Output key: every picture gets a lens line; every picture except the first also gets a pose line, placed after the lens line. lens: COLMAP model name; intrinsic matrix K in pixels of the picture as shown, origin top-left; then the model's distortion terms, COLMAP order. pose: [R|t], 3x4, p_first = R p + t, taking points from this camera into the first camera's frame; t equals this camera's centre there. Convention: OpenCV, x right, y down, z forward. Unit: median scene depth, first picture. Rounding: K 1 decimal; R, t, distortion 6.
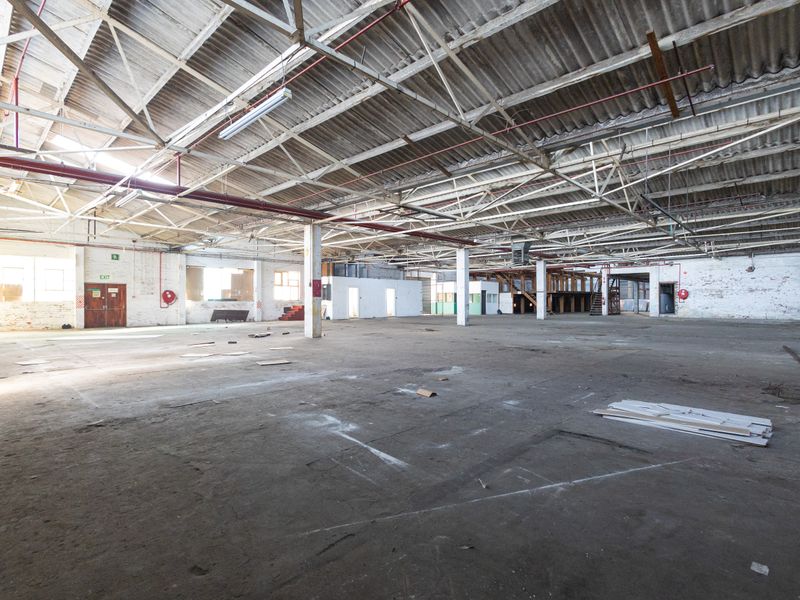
lens RADIAL K [[408.1, 0, 396.5], [0, 408.1, 303.3], [0, 0, 1]] dist [-0.002127, 0.000741]
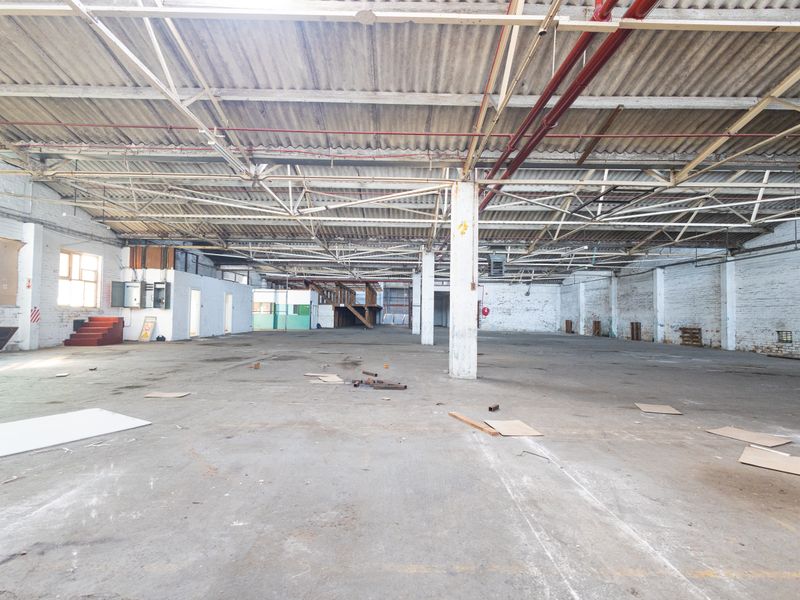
lens RADIAL K [[408.1, 0, 396.5], [0, 408.1, 303.3], [0, 0, 1]] dist [-0.002127, 0.000741]
pose [[0.720372, 0.035088, 0.692700, -0.344893], [-0.015662, 0.999288, -0.034331, -0.000583], [-0.693411, 0.013882, 0.720408, 0.335771]]
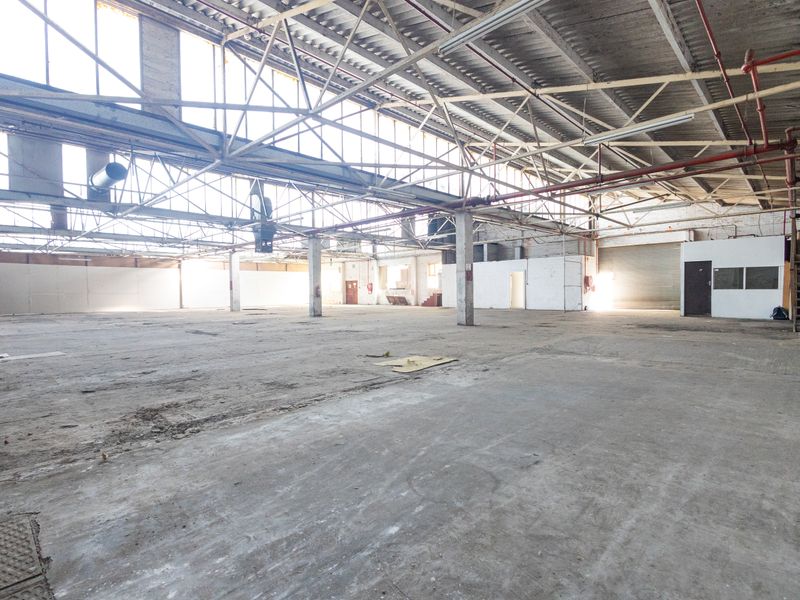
lens RADIAL K [[408.1, 0, 396.5], [0, 408.1, 303.3], [0, 0, 1]] dist [-0.002127, 0.000741]
pose [[-0.029609, 0.029743, -0.999119, 0.837138], [0.000907, 0.999558, 0.029729, -0.000648], [0.999561, -0.000026, -0.029623, 0.917326]]
